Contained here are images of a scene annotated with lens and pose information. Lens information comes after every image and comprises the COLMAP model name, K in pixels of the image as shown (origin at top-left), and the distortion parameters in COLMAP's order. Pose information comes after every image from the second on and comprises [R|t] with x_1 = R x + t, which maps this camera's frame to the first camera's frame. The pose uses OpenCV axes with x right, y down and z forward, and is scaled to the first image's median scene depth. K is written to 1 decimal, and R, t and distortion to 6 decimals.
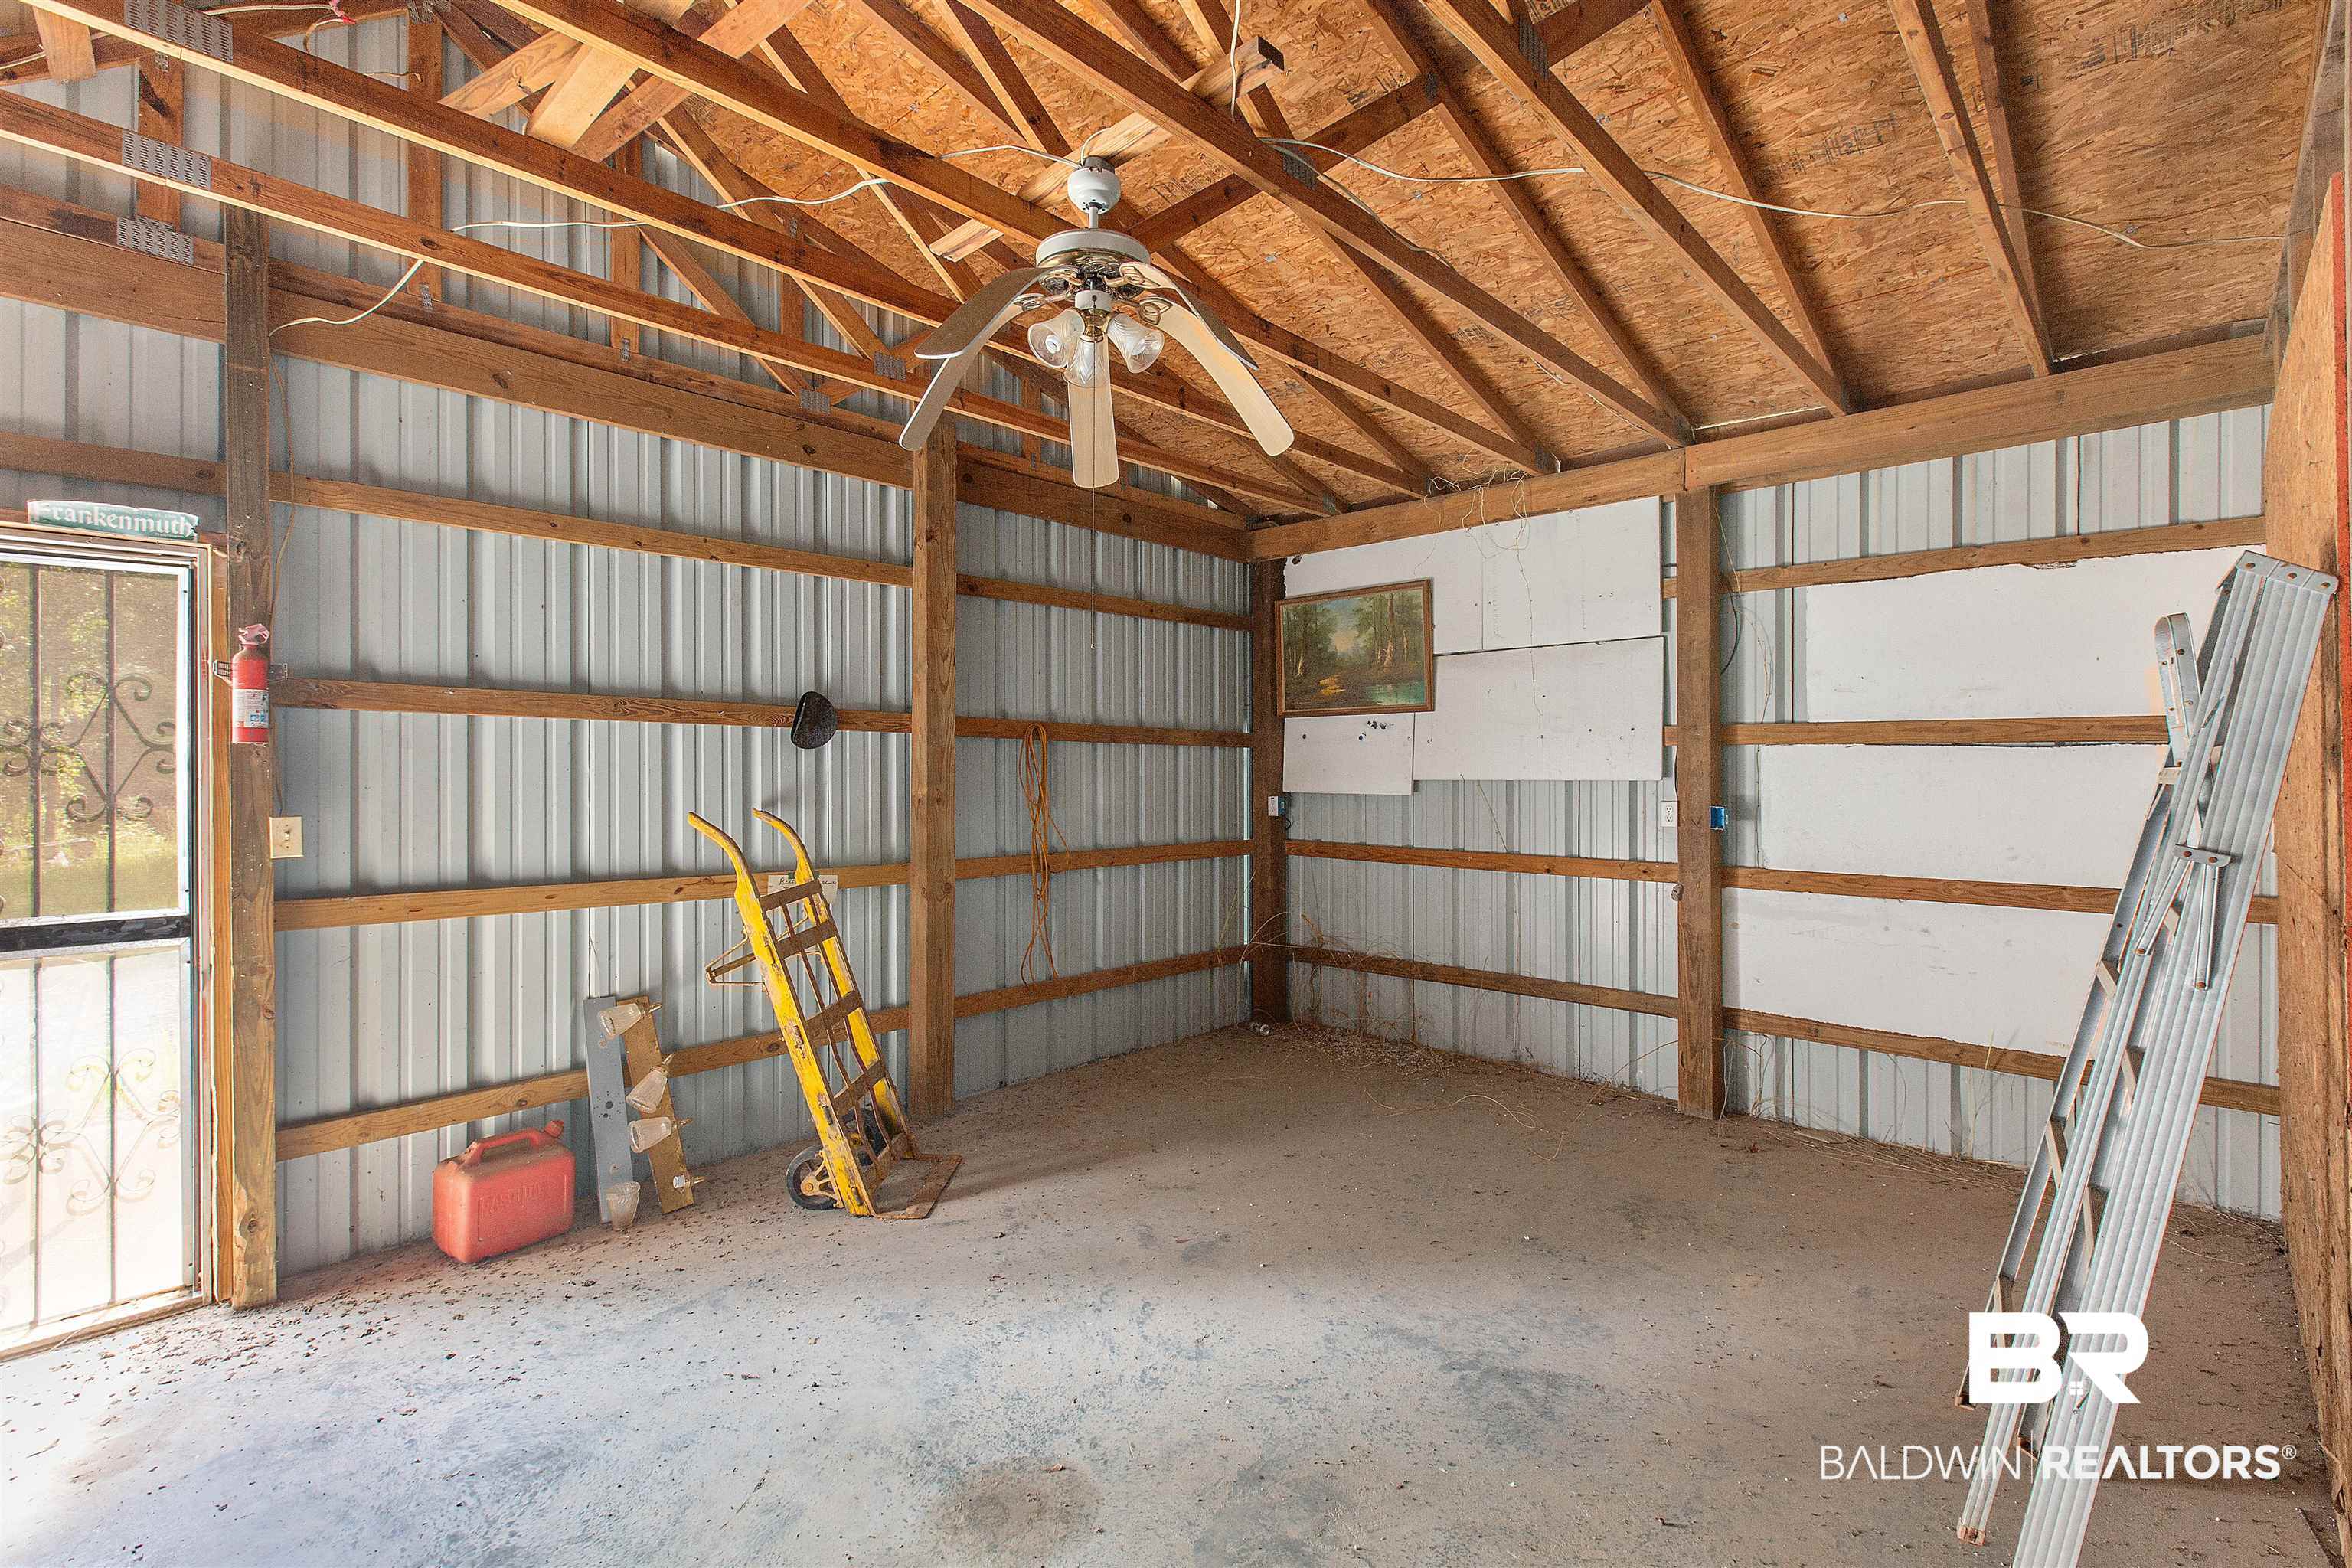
lens RADIAL K [[1071.8, 0, 1174.6], [0, 1071.8, 762.3], [0, 0, 1]] dist [-0.000194, -0.001311]
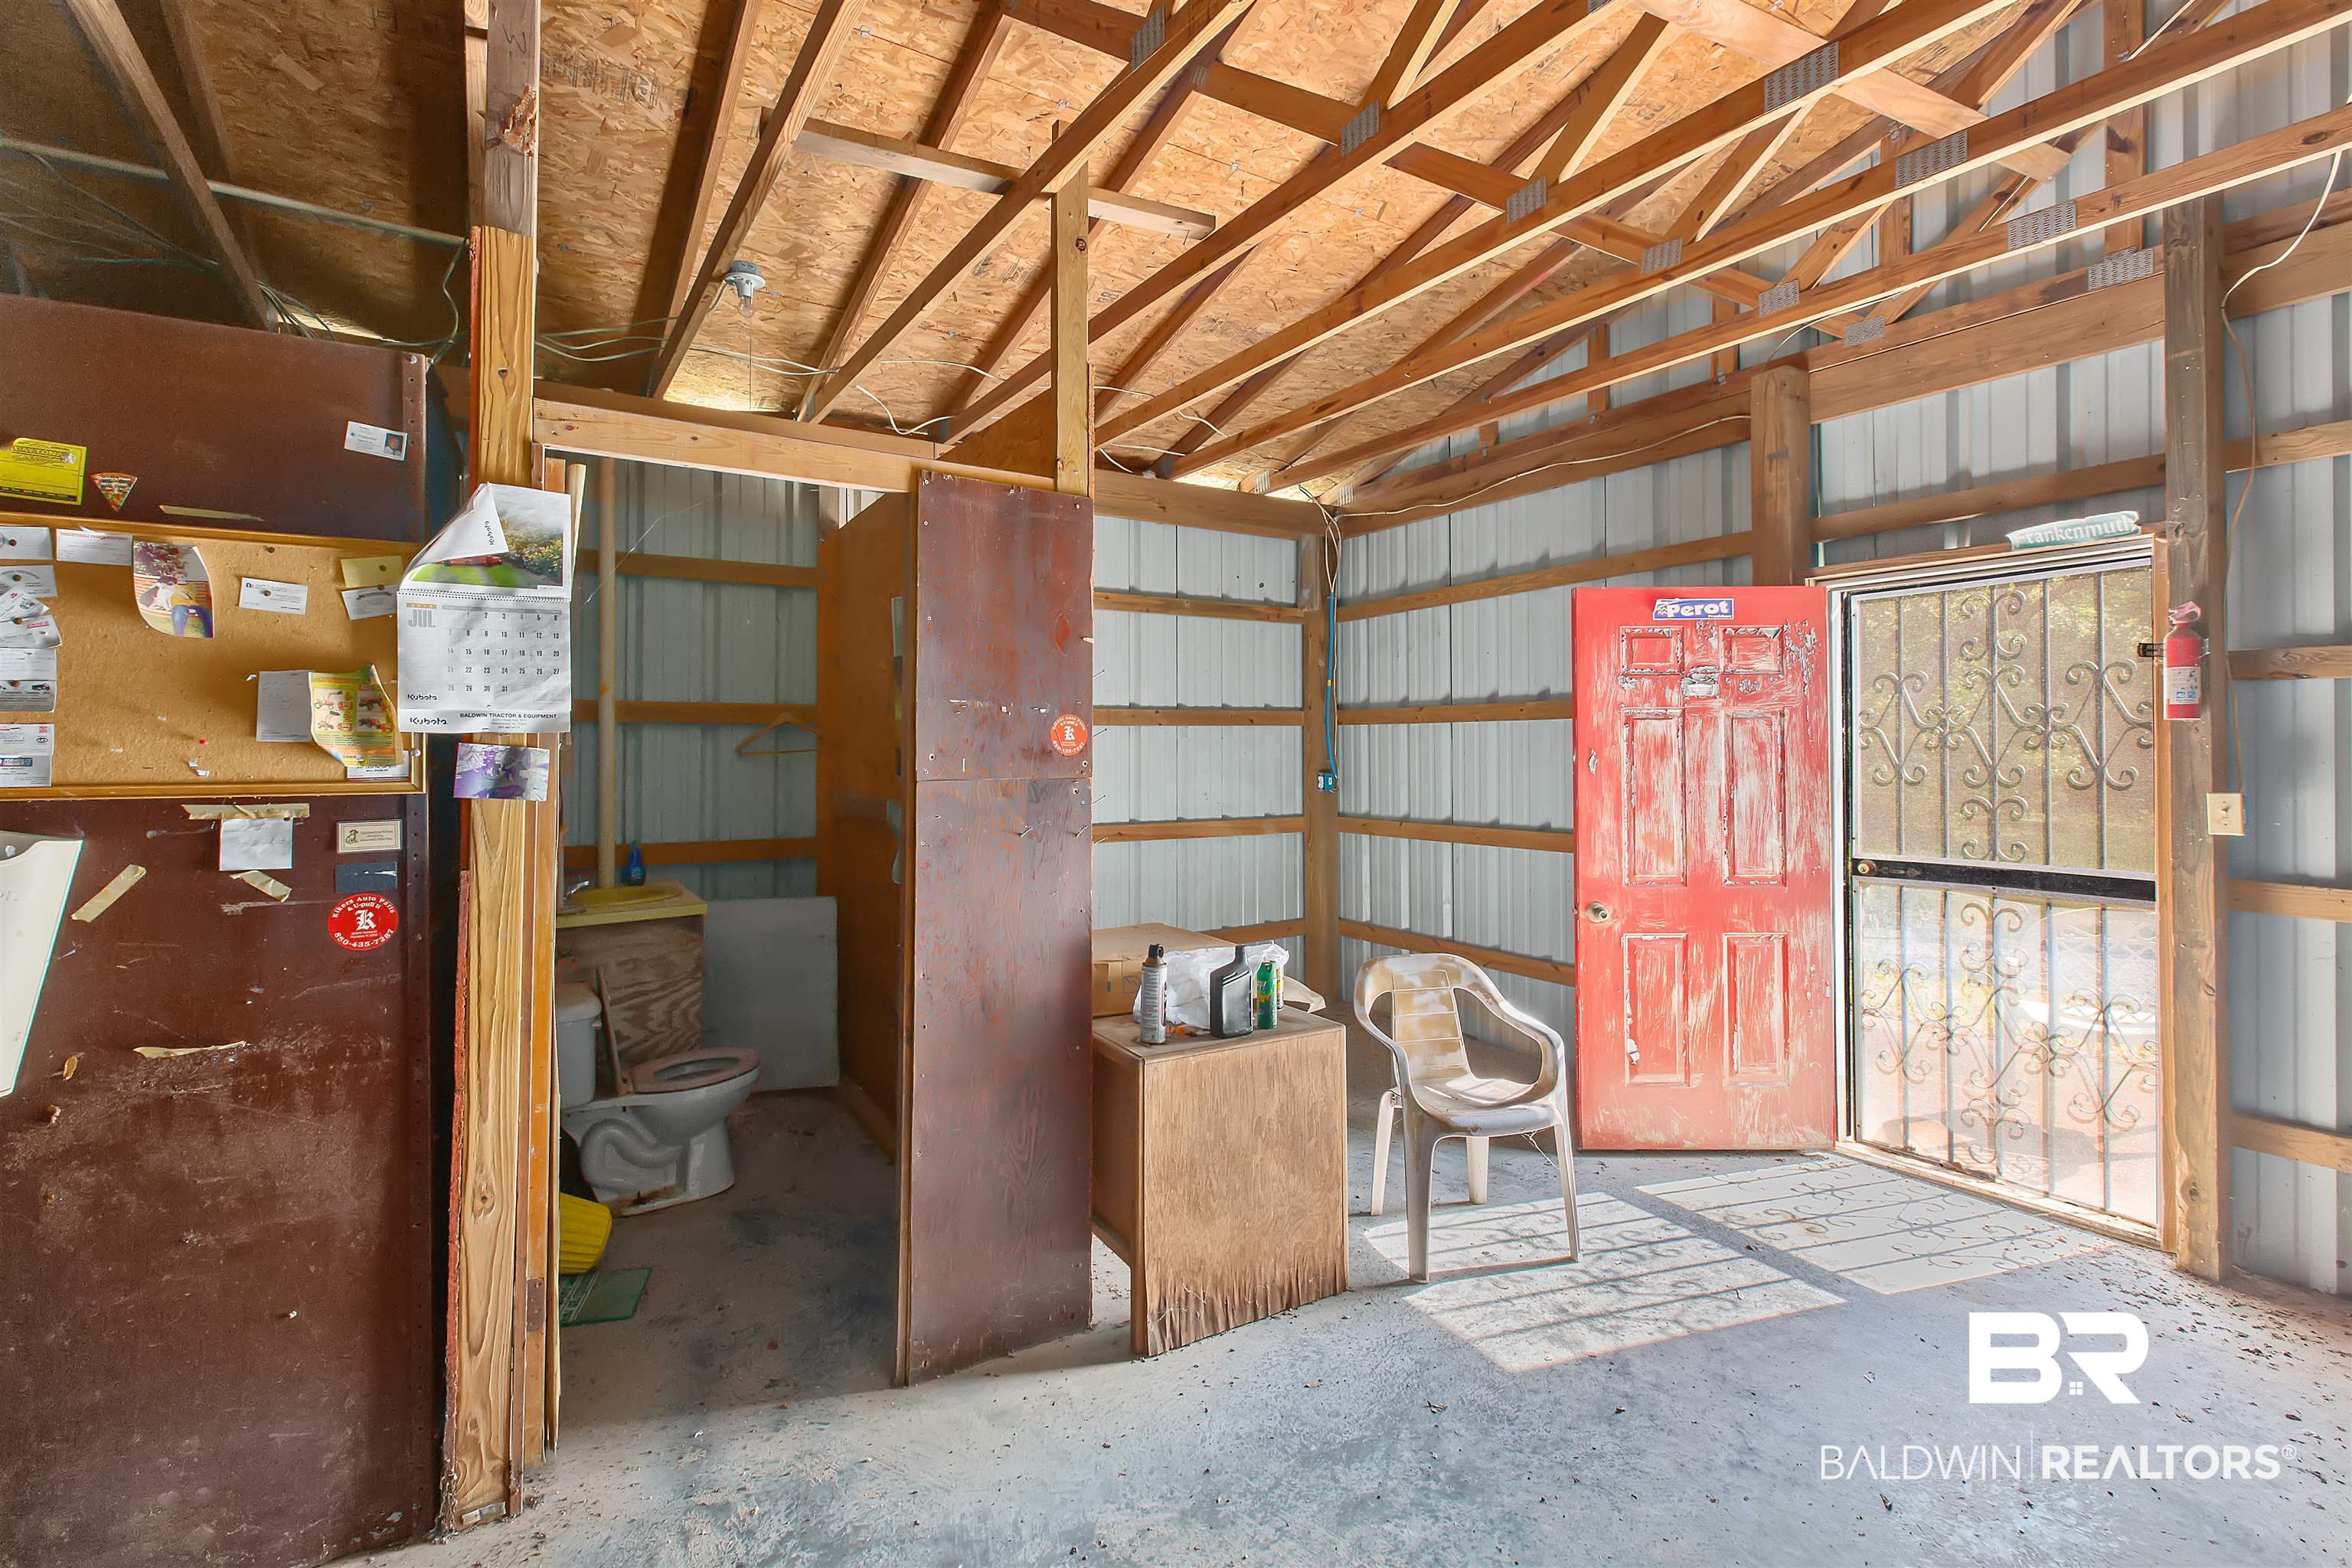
lens RADIAL K [[1071.8, 0, 1157.4], [0, 1071.8, 743.9], [0, 0, 1]] dist [-0.000194, -0.001311]
pose [[-0.238350, -0.001846, -0.971178, 0.303022], [0.007971, 0.999961, -0.003857, 0.001237], [0.971147, -0.008660, -0.238326, 0.242391]]
